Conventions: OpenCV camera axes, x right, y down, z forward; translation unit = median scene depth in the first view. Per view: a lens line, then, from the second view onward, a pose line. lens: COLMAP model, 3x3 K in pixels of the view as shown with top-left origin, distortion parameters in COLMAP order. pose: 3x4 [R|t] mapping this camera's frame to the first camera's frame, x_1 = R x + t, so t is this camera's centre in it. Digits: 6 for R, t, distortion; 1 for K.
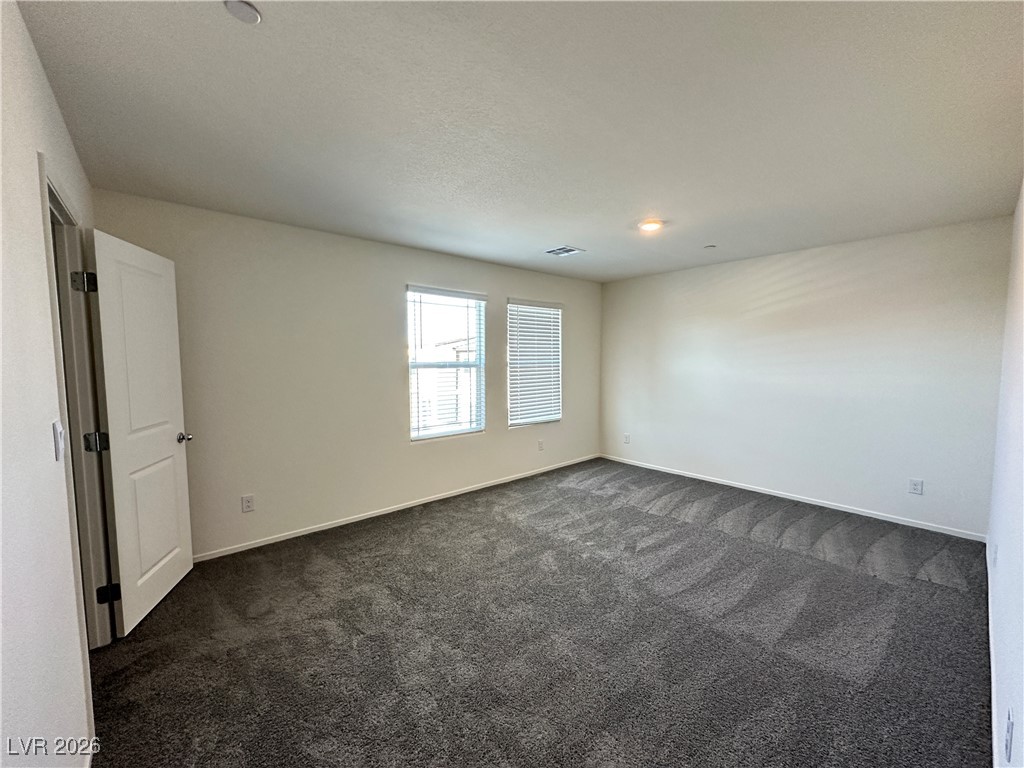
lens RADIAL K [[408.2, 0, 509.8], [0, 408.2, 385.4], [0, 0, 1]] dist [-0.002724, 0.000372]
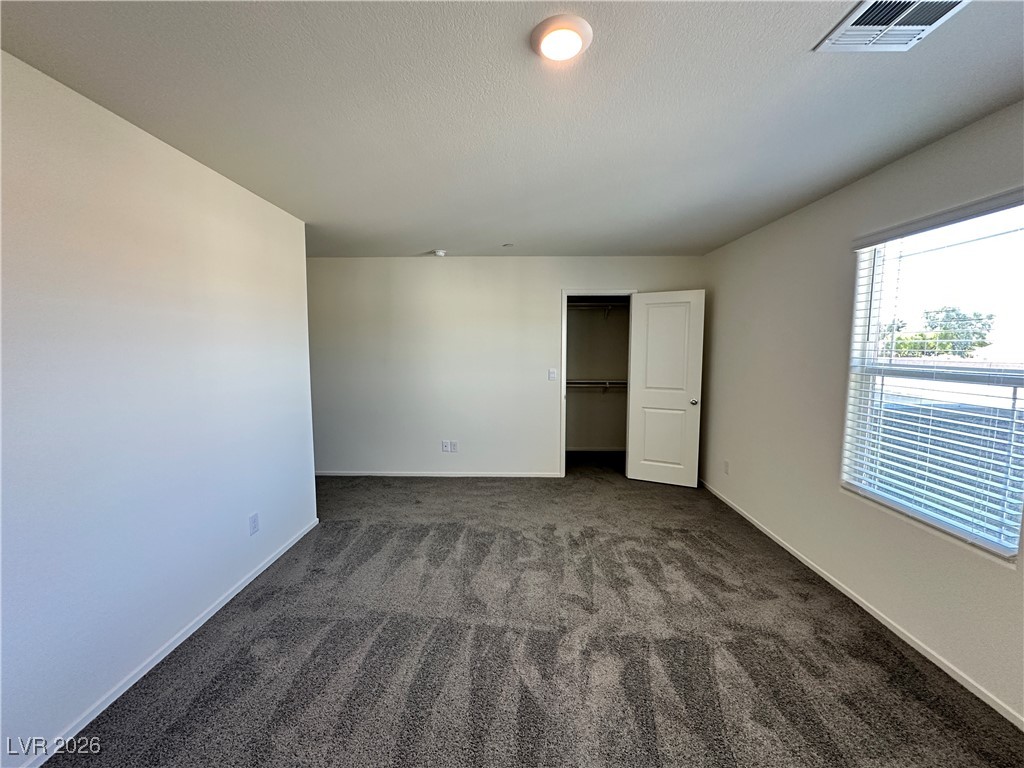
lens RADIAL K [[408.2, 0, 513.3], [0, 408.2, 384.9], [0, 0, 1]] dist [-0.002724, 0.000372]
pose [[-0.675836, 0.079744, -0.732725, 0.880193], [-0.040449, 0.988619, 0.144902, -0.146441], [0.735941, 0.127568, -0.664919, 1.612346]]
